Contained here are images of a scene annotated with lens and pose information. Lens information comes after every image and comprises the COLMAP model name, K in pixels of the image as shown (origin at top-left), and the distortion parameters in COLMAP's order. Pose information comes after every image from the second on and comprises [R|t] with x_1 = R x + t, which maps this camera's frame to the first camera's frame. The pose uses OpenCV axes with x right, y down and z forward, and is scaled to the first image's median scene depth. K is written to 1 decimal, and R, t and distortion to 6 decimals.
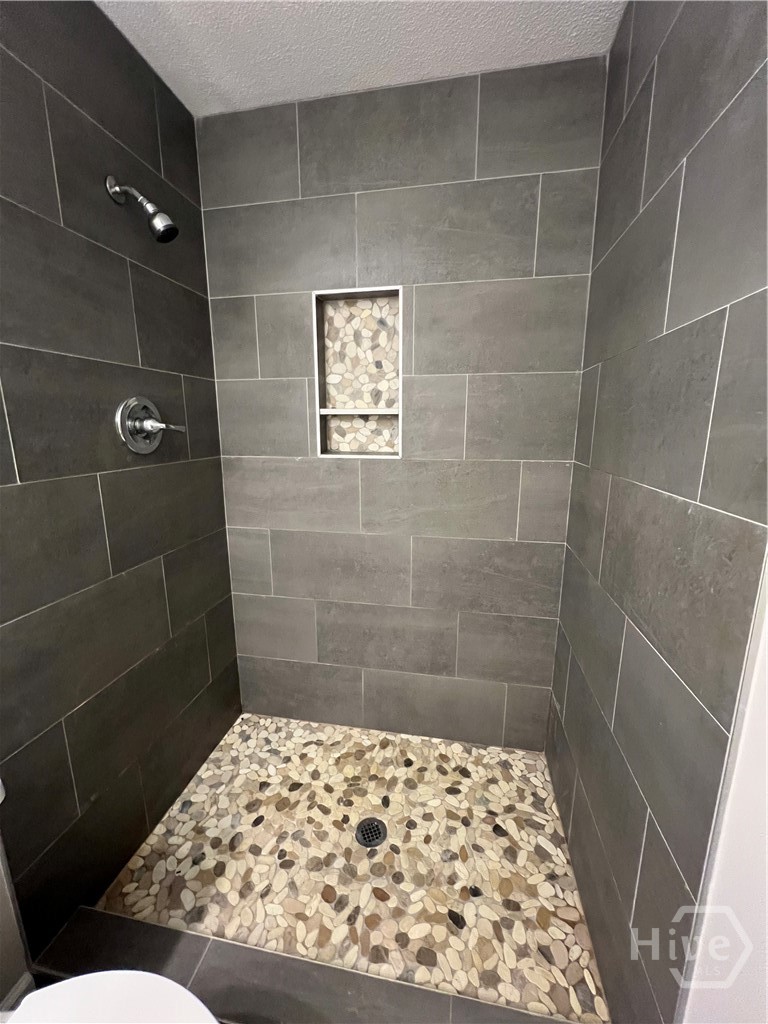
lens RADIAL K [[411.3, 0, 384.4], [0, 411.3, 510.4], [0, 0, 1]] dist [-0.005896, 0.001676]
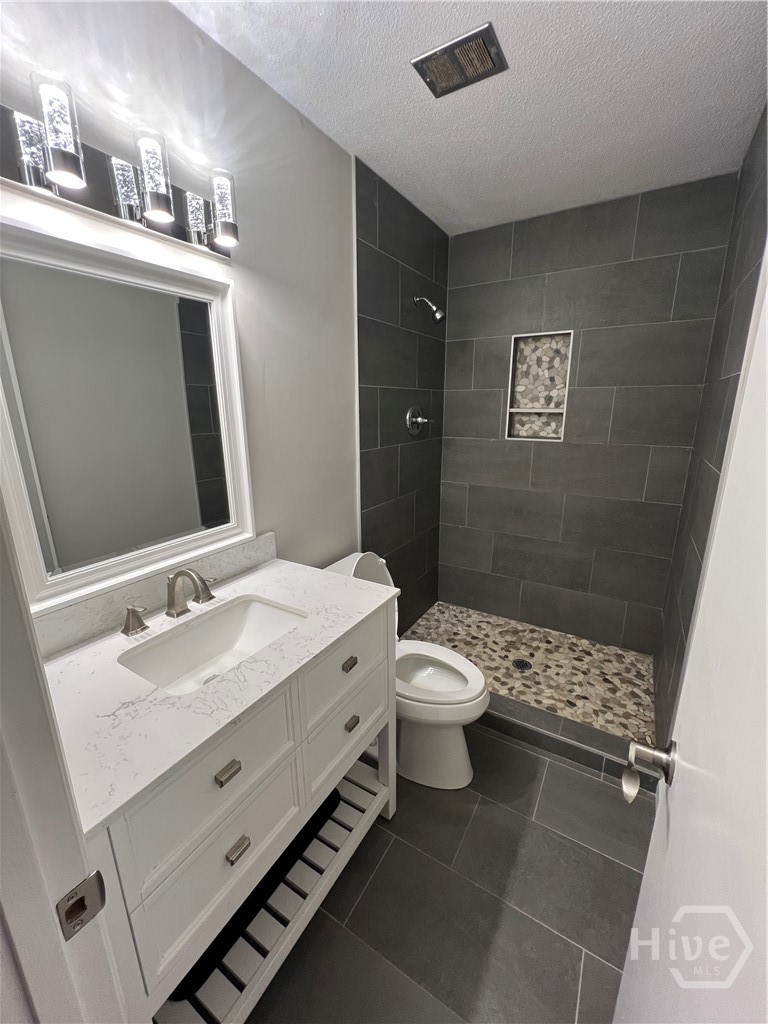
lens RADIAL K [[411.3, 0, 384.7], [0, 411.3, 508.6], [0, 0, 1]] dist [-0.005896, 0.001676]
pose [[0.934021, 0.085686, -0.346789, -0.025257], [-0.070226, 0.995905, 0.056929, 0.080397], [0.350247, -0.028819, 0.936214, -0.666250]]
